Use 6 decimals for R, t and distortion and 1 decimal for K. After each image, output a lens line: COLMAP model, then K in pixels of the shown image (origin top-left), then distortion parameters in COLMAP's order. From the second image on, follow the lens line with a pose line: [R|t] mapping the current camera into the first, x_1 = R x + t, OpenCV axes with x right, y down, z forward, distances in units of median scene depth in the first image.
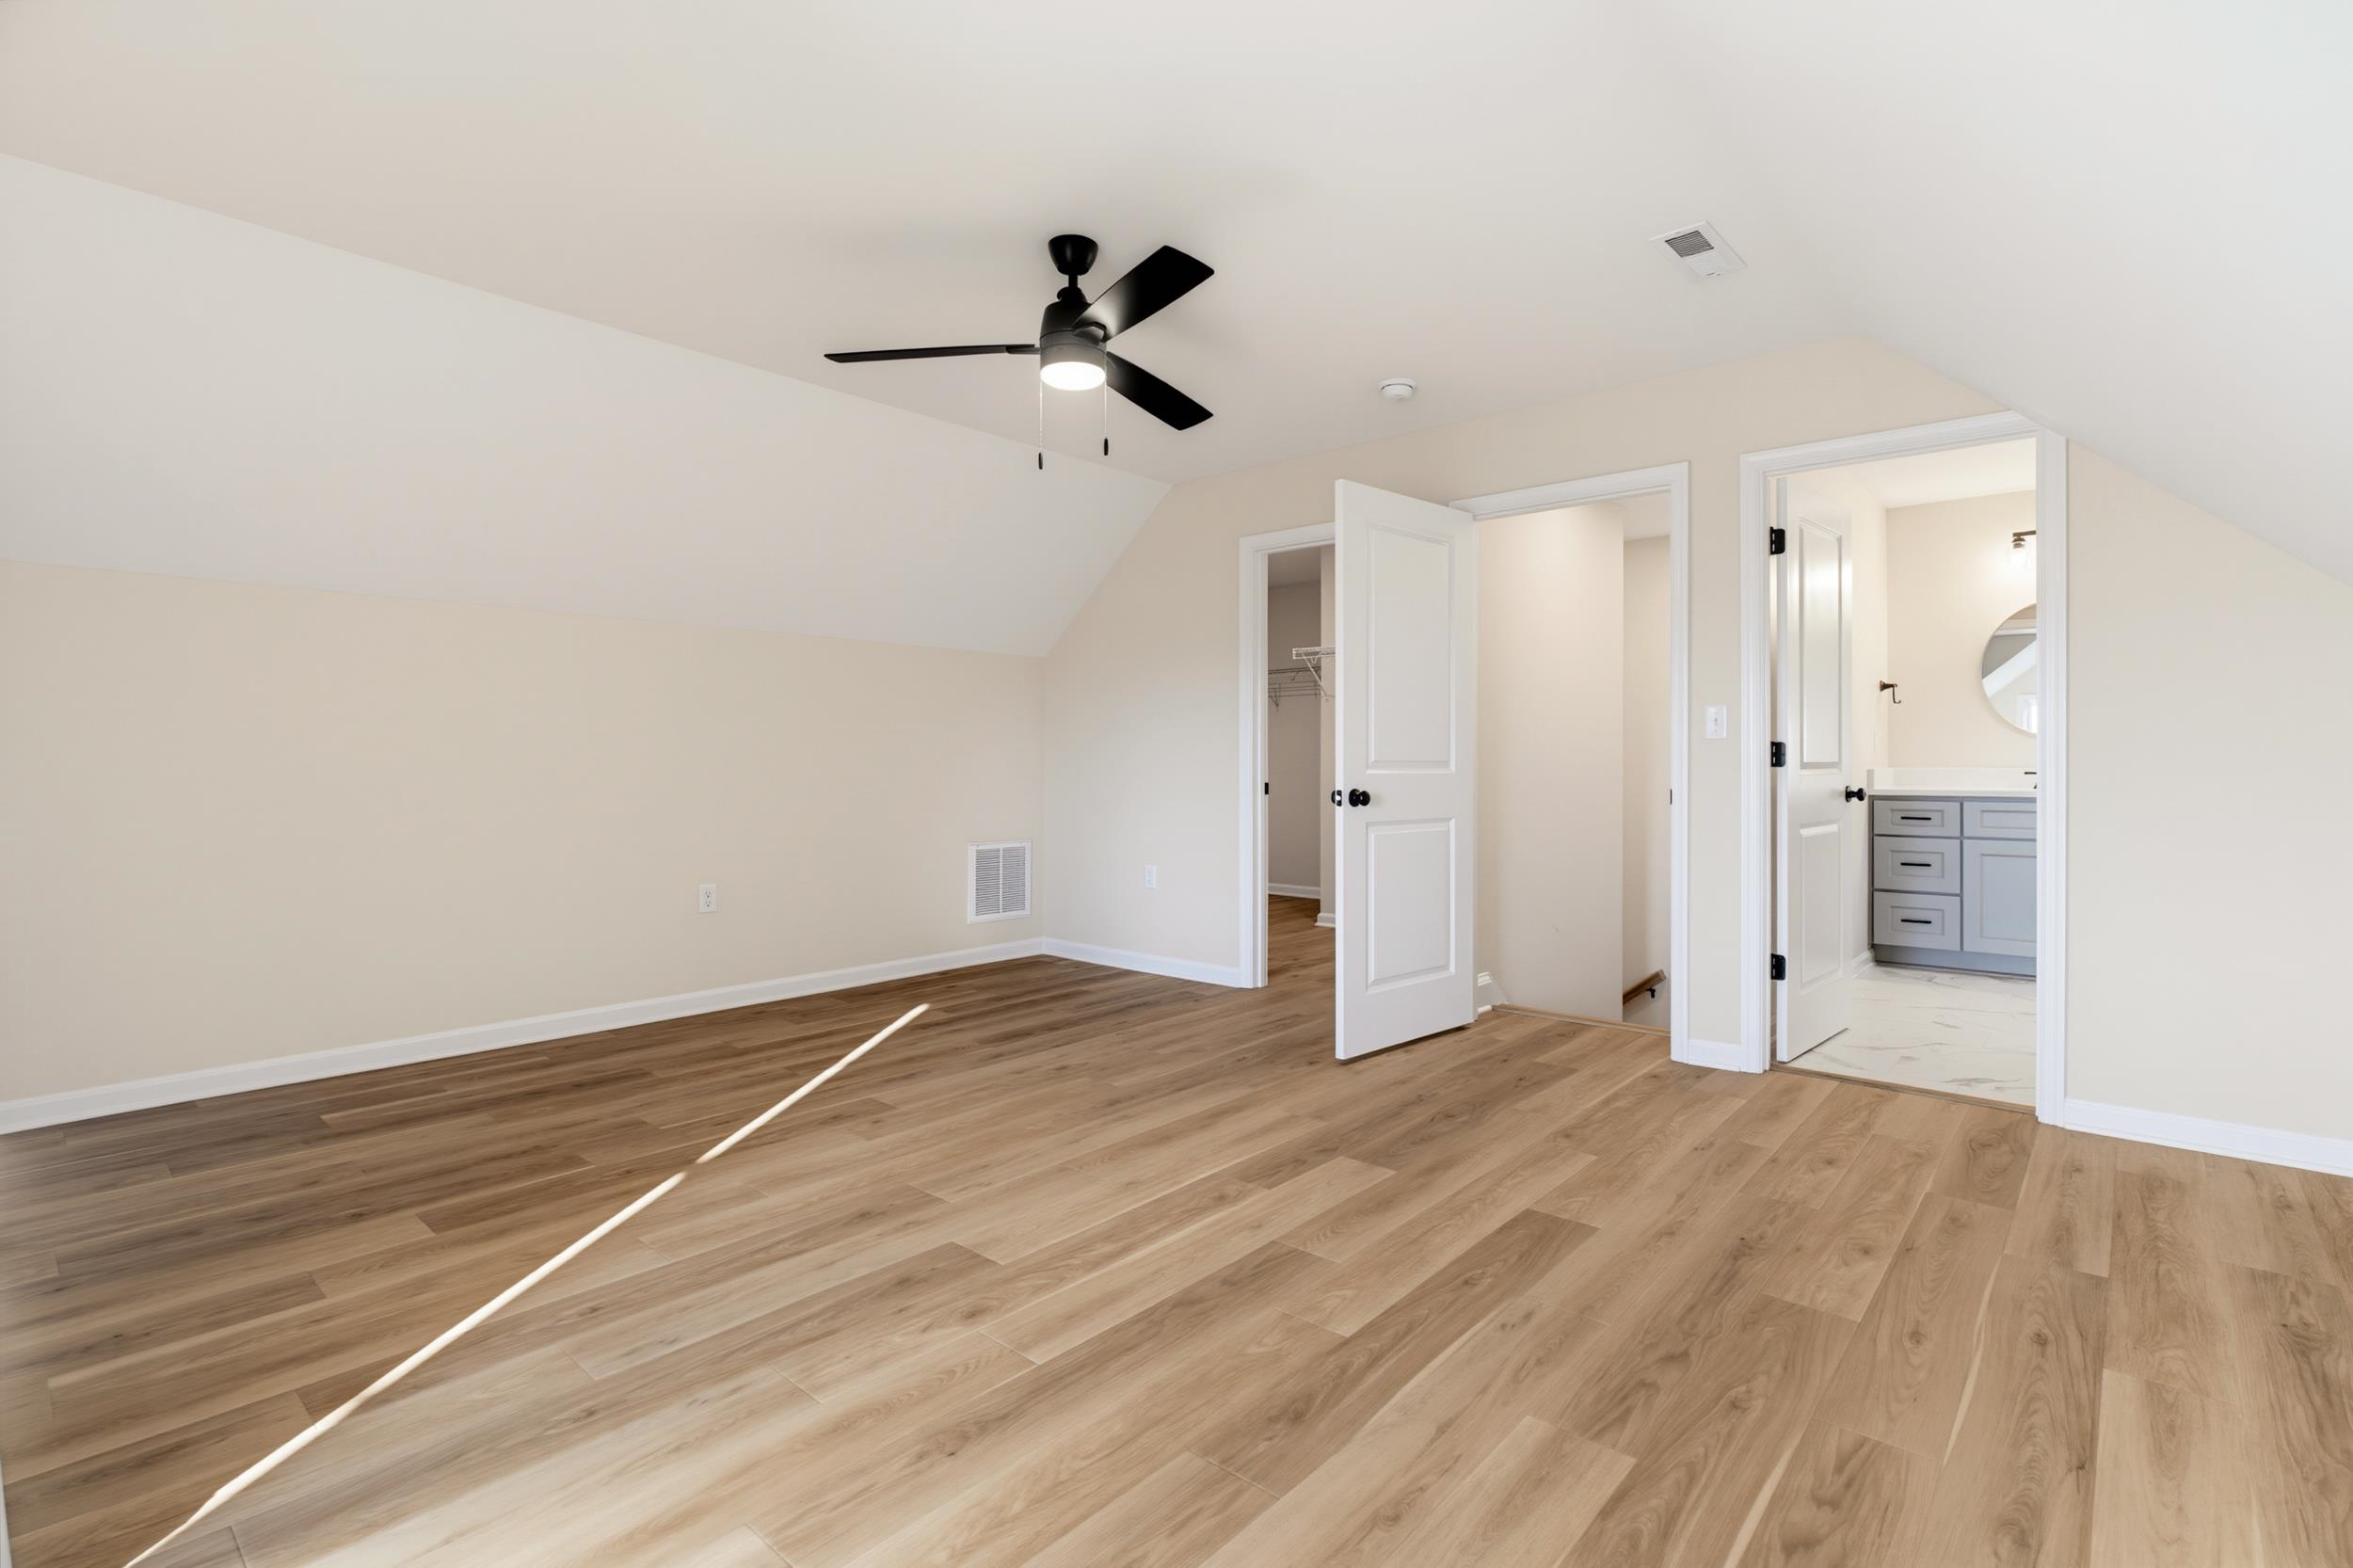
lens RADIAL K [[1085.8, 0, 1200.6], [0, 1085.8, 771.7], [0, 0, 1]] dist [-0.001502, 0.000135]
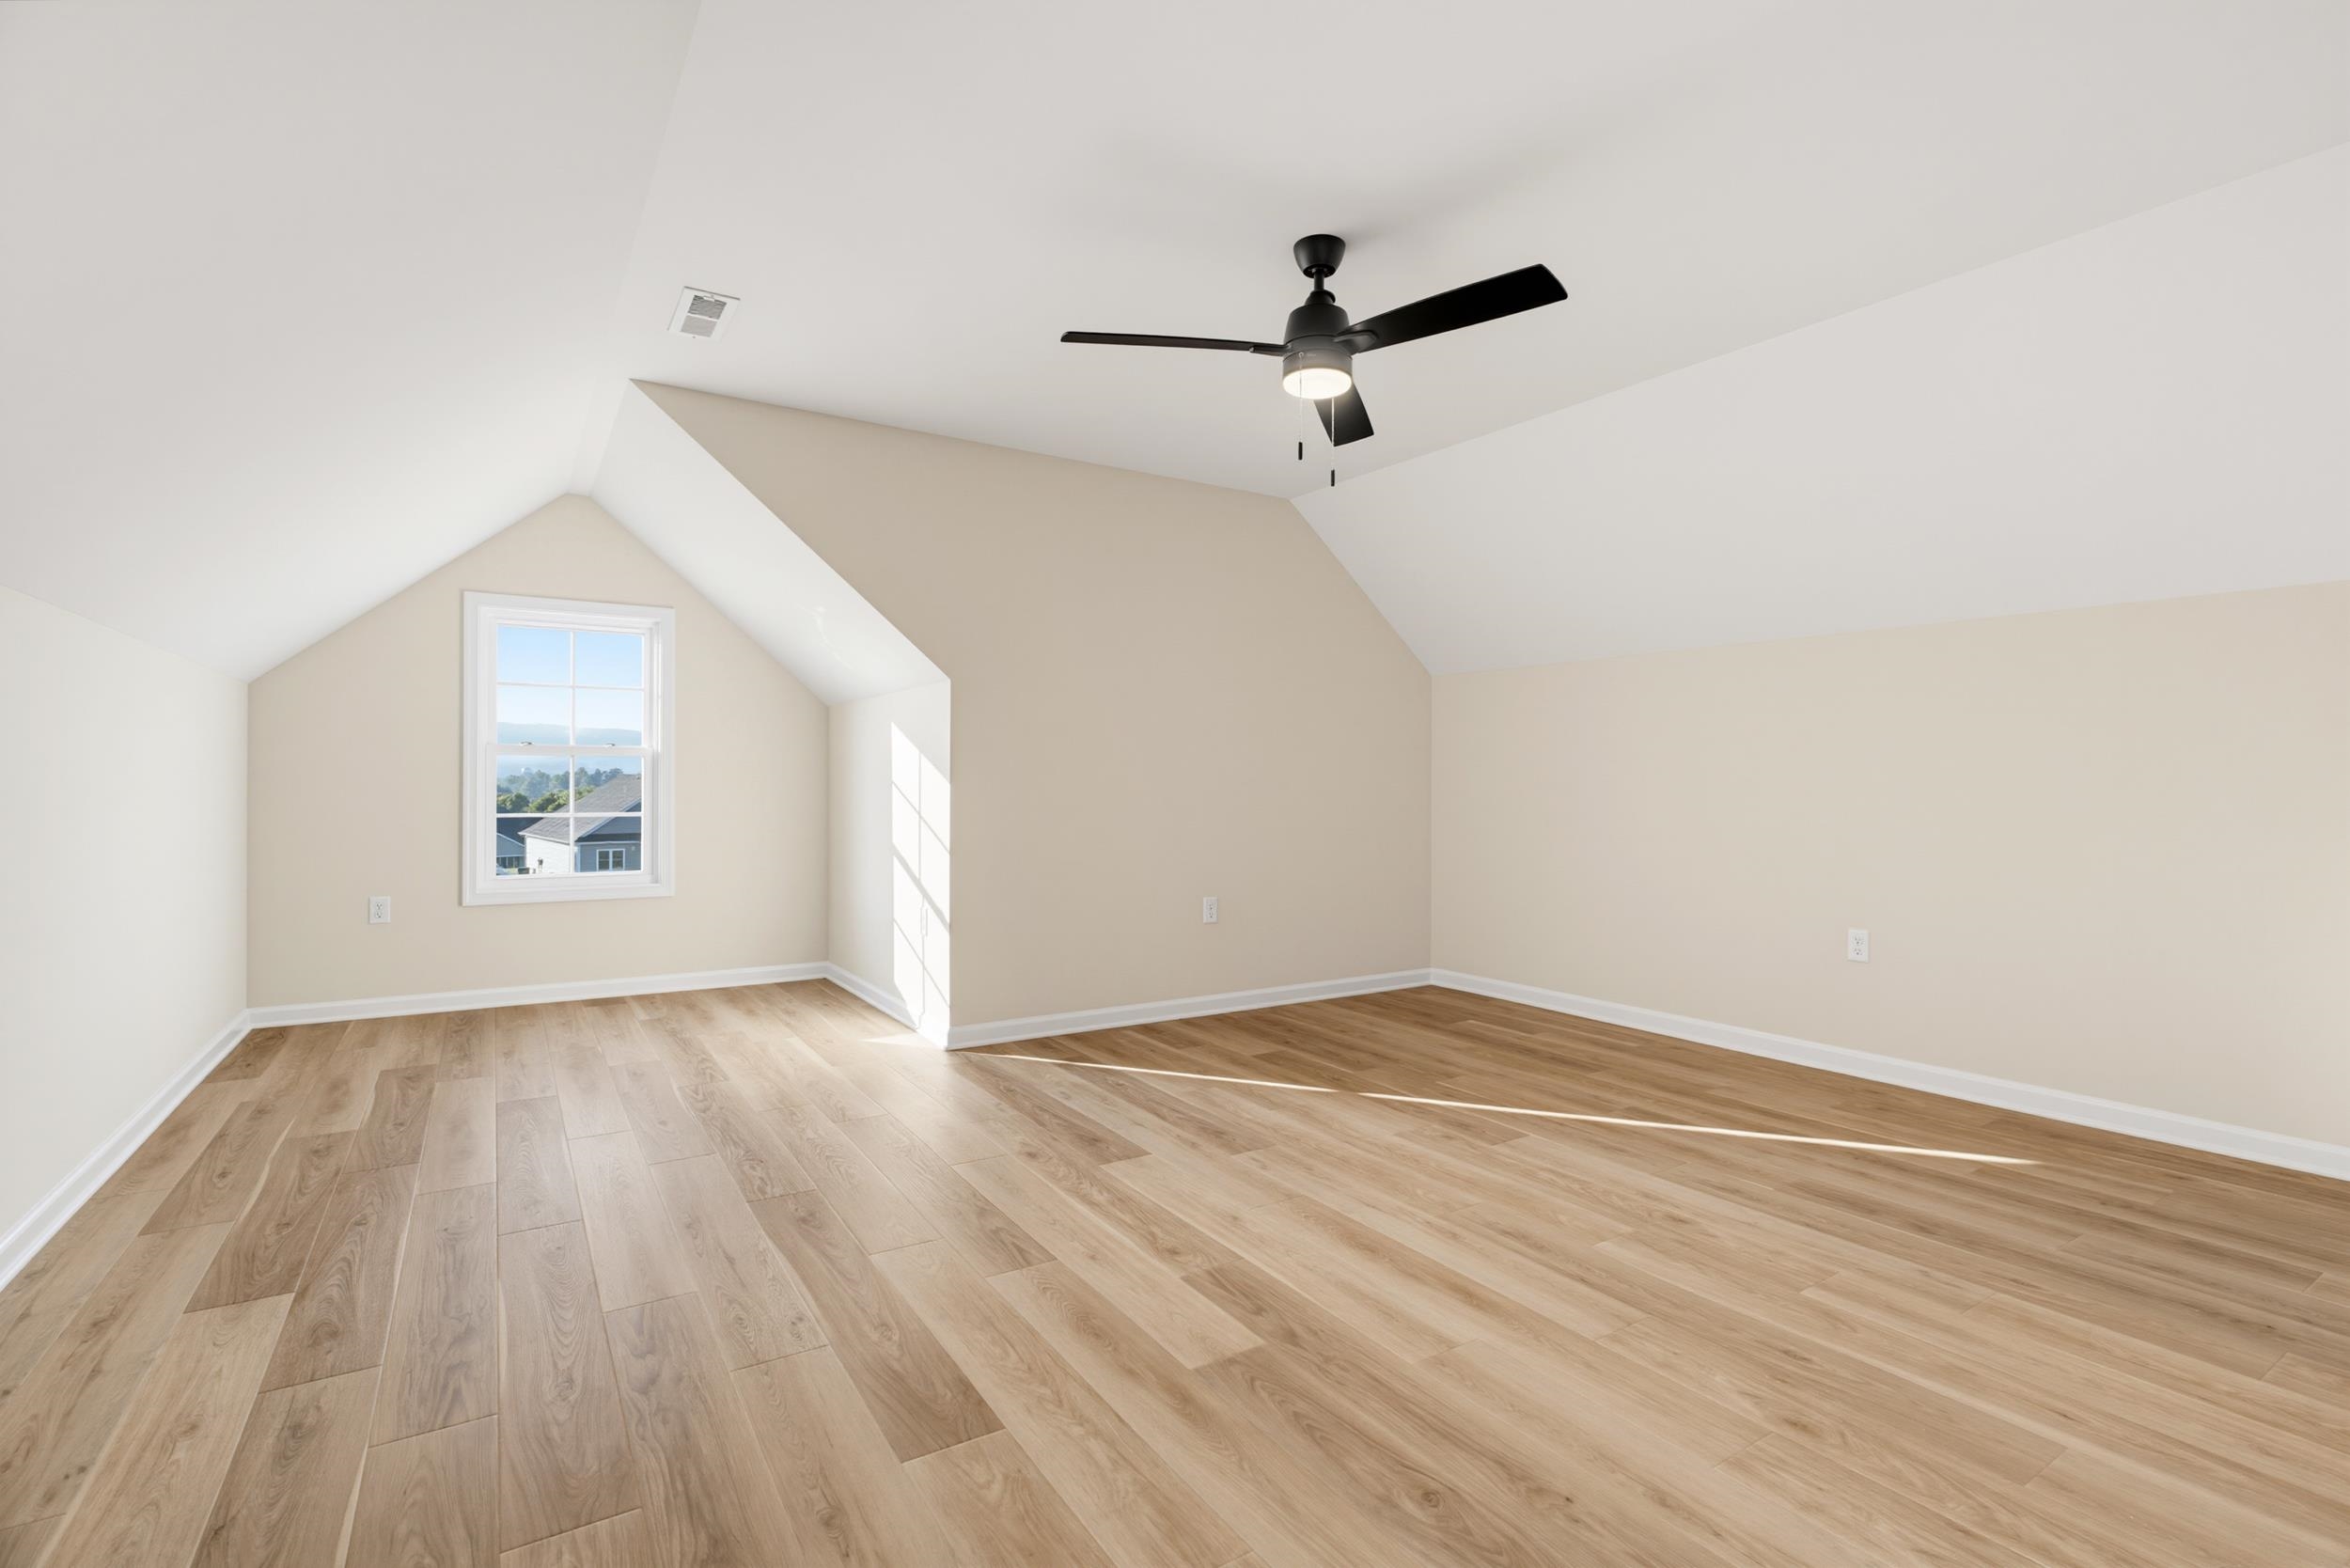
lens RADIAL K [[1084.5, 0, 1198.2], [0, 1084.5, 785.7], [0, 0, 1]] dist [-0.001502, 0.000135]
pose [[-0.276430, -0.001280, -0.961033, 0.937515], [-0.010784, 0.999940, 0.001770, -0.011476], [0.960973, 0.010854, -0.276427, 1.310416]]
